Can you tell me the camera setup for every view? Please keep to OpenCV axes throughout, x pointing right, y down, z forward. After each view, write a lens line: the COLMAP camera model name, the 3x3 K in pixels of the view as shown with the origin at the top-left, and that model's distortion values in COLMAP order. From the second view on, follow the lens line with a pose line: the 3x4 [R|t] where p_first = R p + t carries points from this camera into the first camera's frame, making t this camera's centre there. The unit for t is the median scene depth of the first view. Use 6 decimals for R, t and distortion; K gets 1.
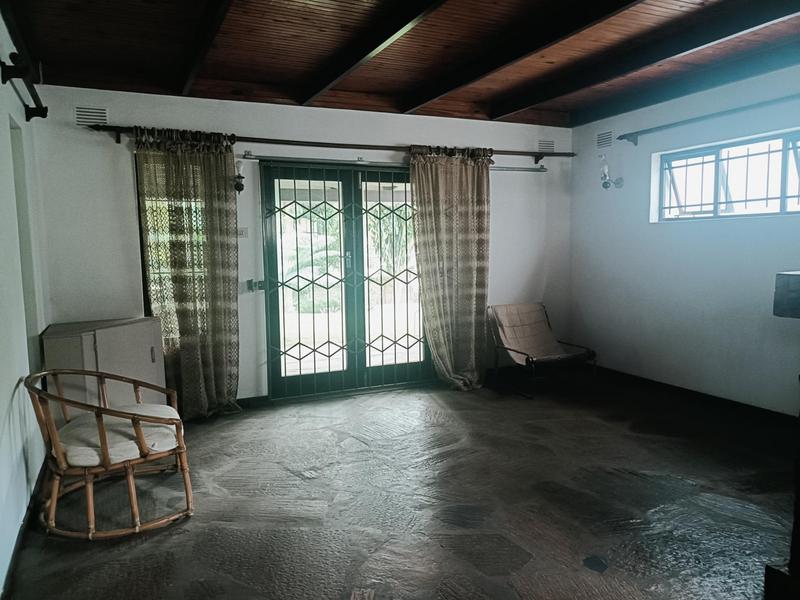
lens RADIAL K [[590.0, 0, 398.7], [0, 590.0, 301.4], [0, 0, 1]] dist [0.025250, -0.007540]
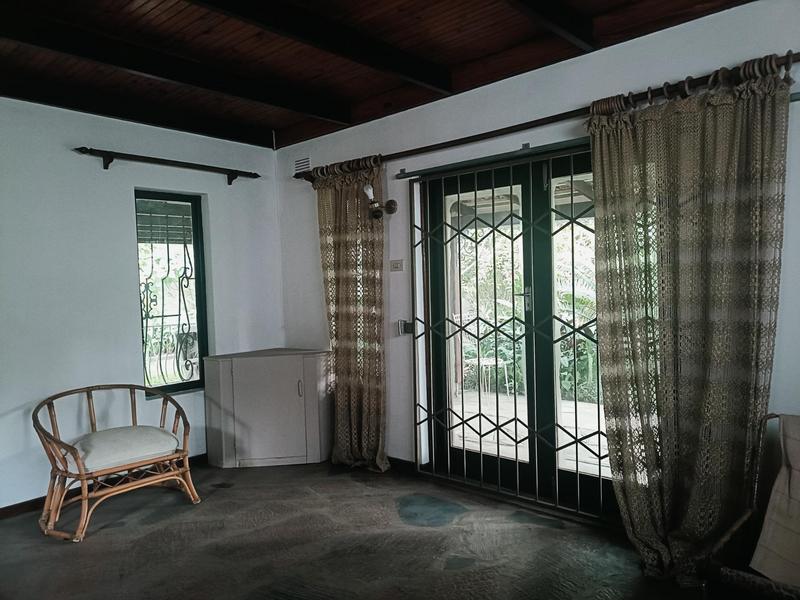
lens RADIAL K [[590.0, 0, 398.7], [0, 590.0, 301.4], [0, 0, 1]] dist [0.025250, -0.007540]
pose [[0.392822, 0.033483, -0.919005, 0.506425], [-0.060726, 0.998100, 0.010407, -0.070426], [0.917607, 0.051719, 0.394109, 0.644827]]
